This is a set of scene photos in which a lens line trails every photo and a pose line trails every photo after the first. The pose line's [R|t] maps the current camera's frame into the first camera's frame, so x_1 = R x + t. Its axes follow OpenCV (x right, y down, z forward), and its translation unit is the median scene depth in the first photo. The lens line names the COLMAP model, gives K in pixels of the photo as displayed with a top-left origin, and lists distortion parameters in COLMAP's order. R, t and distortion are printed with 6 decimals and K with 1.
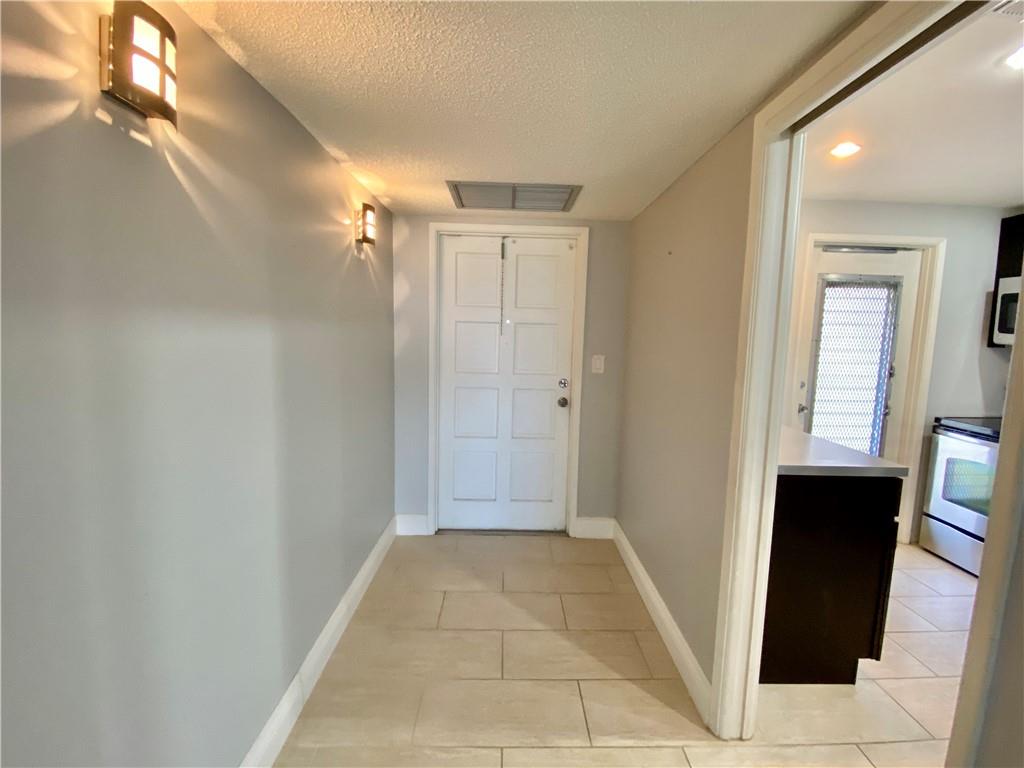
lens RADIAL K [[464.1, 0, 511.1], [0, 464.1, 384.2], [0, 0, 1]] dist [-0.004006, -0.005737]
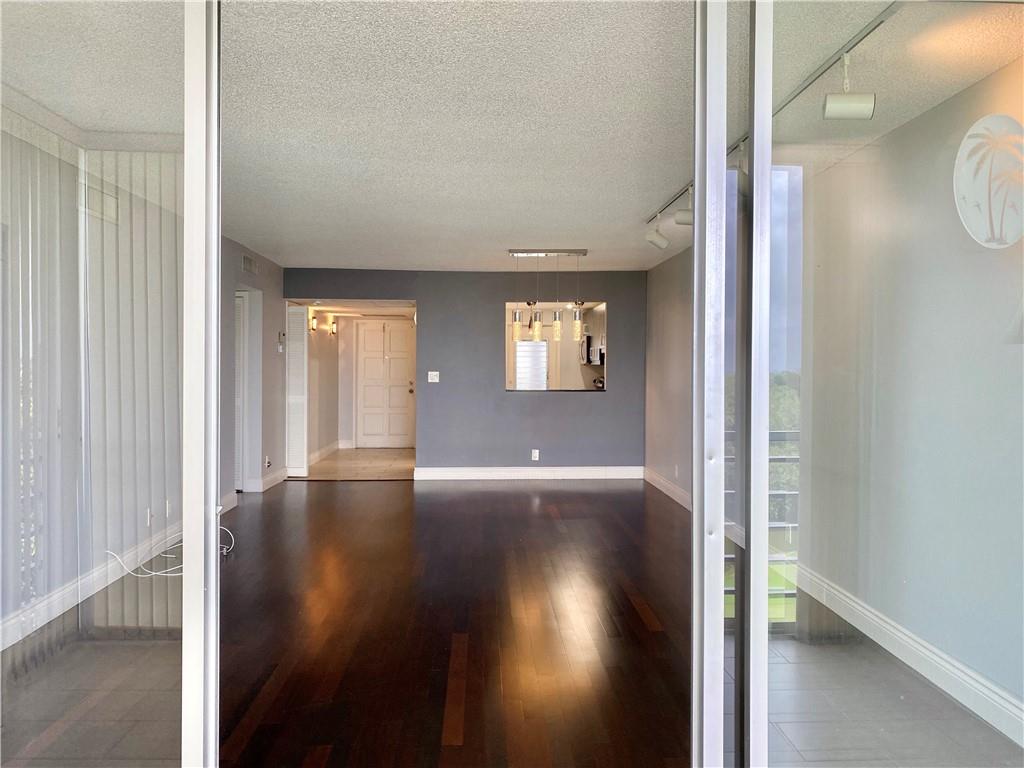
lens RADIAL K [[793.7, 0, 521.0], [0, 793.7, 376.1], [0, 0, 1]] dist [0.029422, -0.030917]
pose [[0.998877, -0.014656, 0.045053, 0.508342], [0.019102, 0.994816, -0.099886, 0.389679], [-0.043355, 0.100634, 0.993978, -3.142136]]
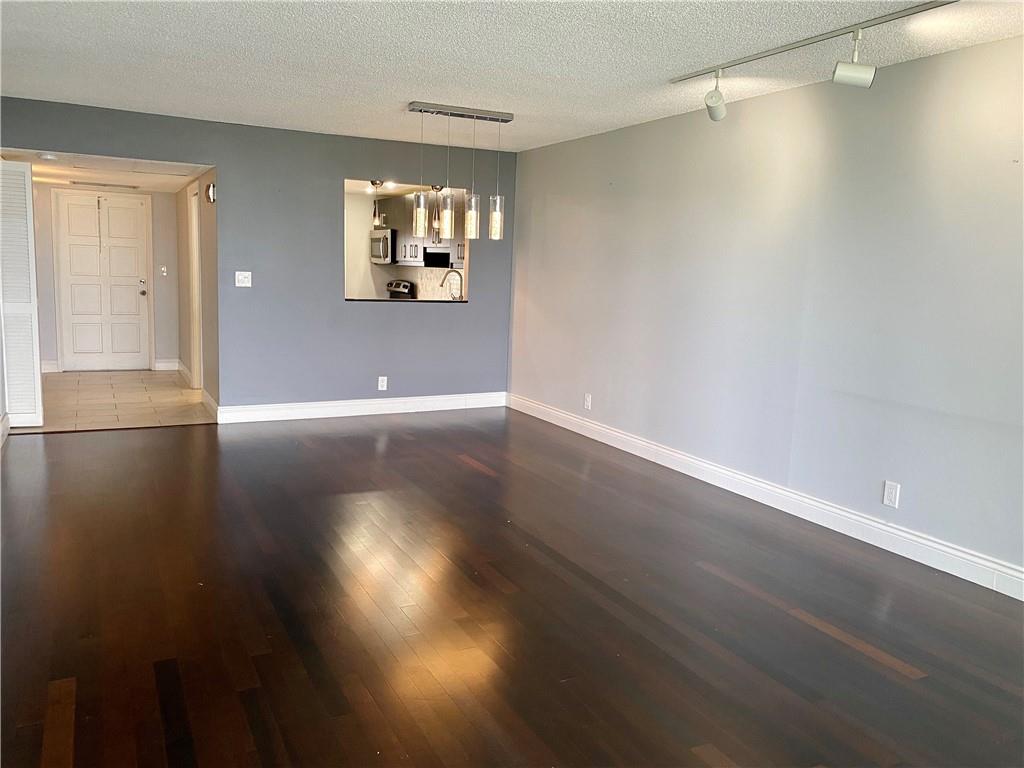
lens RADIAL K [[793.7, 0, 514.9], [0, 793.7, 383.9], [0, 0, 1]] dist [0.029422, -0.030917]
pose [[0.887380, -0.053129, 0.457967, -0.040490], [0.032917, 0.998104, 0.052009, 0.278765], [-0.459862, -0.031077, 0.887447, -2.379028]]
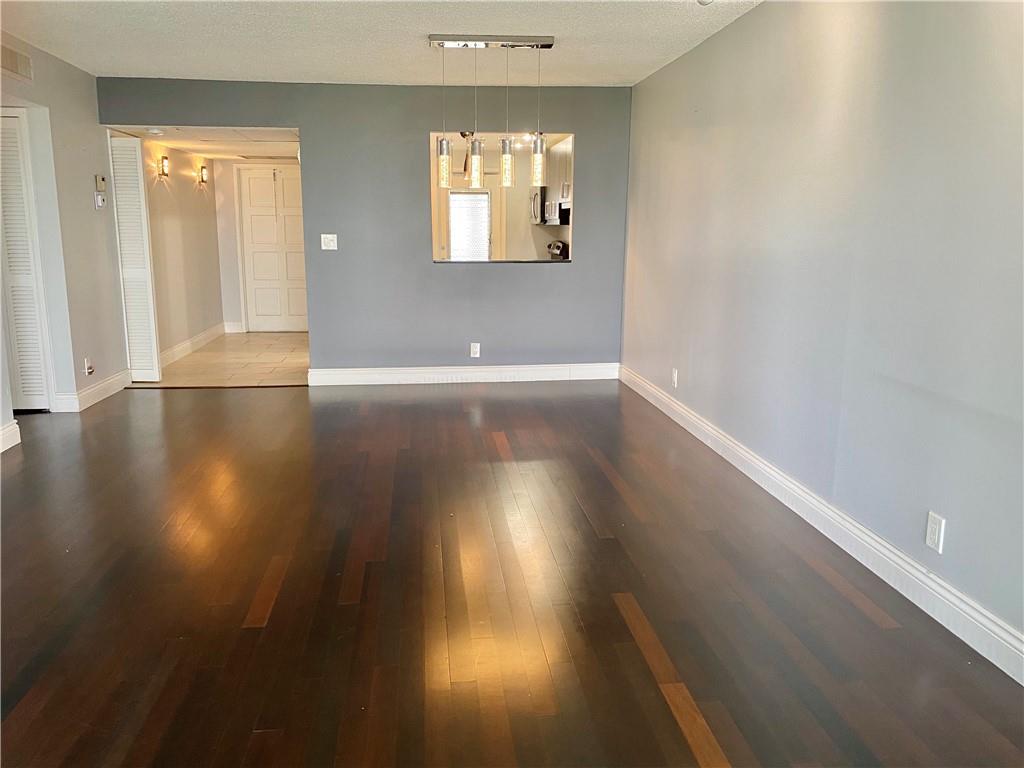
lens RADIAL K [[793.7, 0, 509.0], [0, 793.7, 383.3], [0, 0, 1]] dist [0.029422, -0.030917]
pose [[0.994303, -0.034195, 0.100954, 0.562570], [0.025824, 0.996207, 0.083089, 0.297203], [-0.103412, -0.080009, 0.991415, -2.324147]]
